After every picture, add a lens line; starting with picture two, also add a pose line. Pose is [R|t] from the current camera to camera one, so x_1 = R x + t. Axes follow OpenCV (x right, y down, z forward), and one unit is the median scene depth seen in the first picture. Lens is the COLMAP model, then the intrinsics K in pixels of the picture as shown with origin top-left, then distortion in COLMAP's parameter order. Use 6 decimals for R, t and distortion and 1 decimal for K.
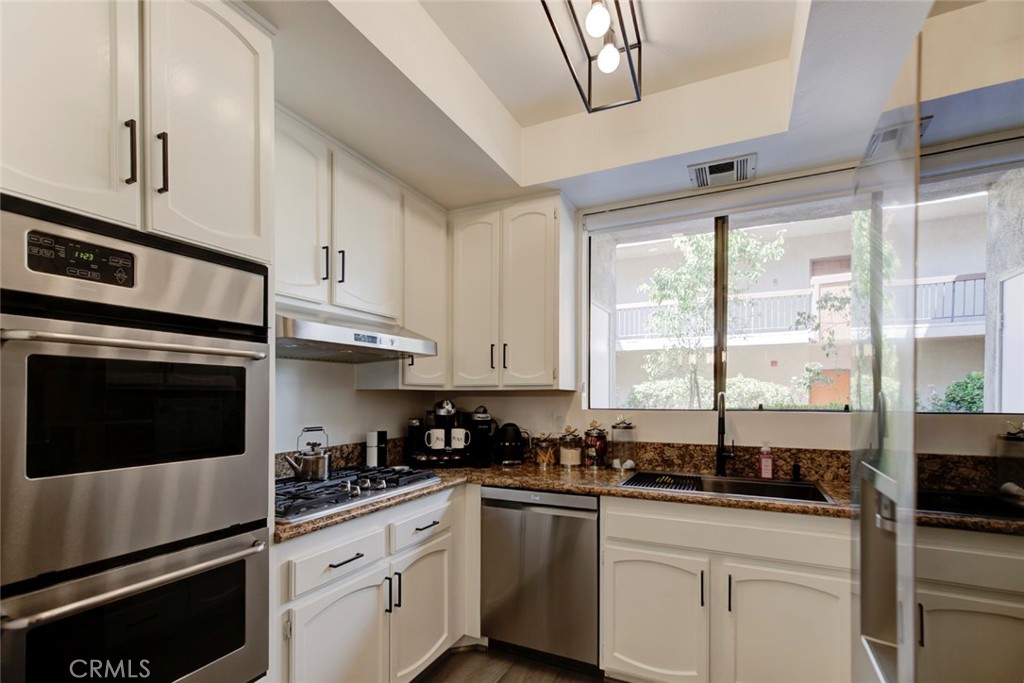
lens RADIAL K [[481.0, 0, 511.6], [0, 481.0, 397.9], [0, 0, 1]] dist [0.017735, 0.000036]
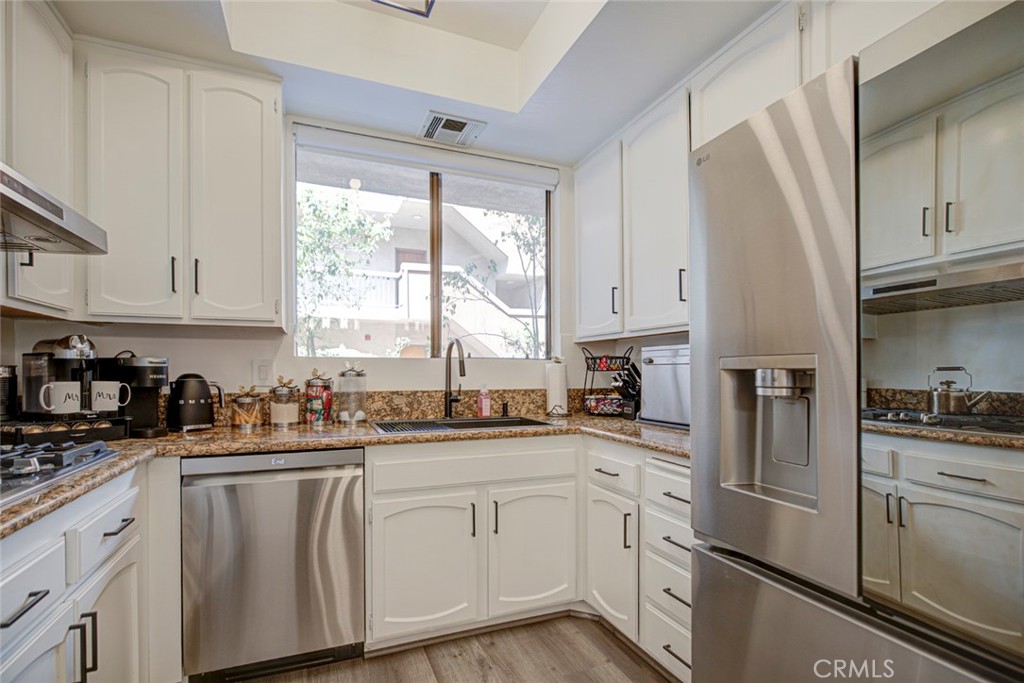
lens RADIAL K [[482.9, 0, 510.9], [0, 482.9, 374.7], [0, 0, 1]] dist [0.000196, 0.000050]
pose [[0.672375, -0.004139, 0.740199, -0.233024], [0.003401, 0.999991, 0.002503, 0.058698], [-0.740203, 0.000834, 0.672383, 0.178915]]
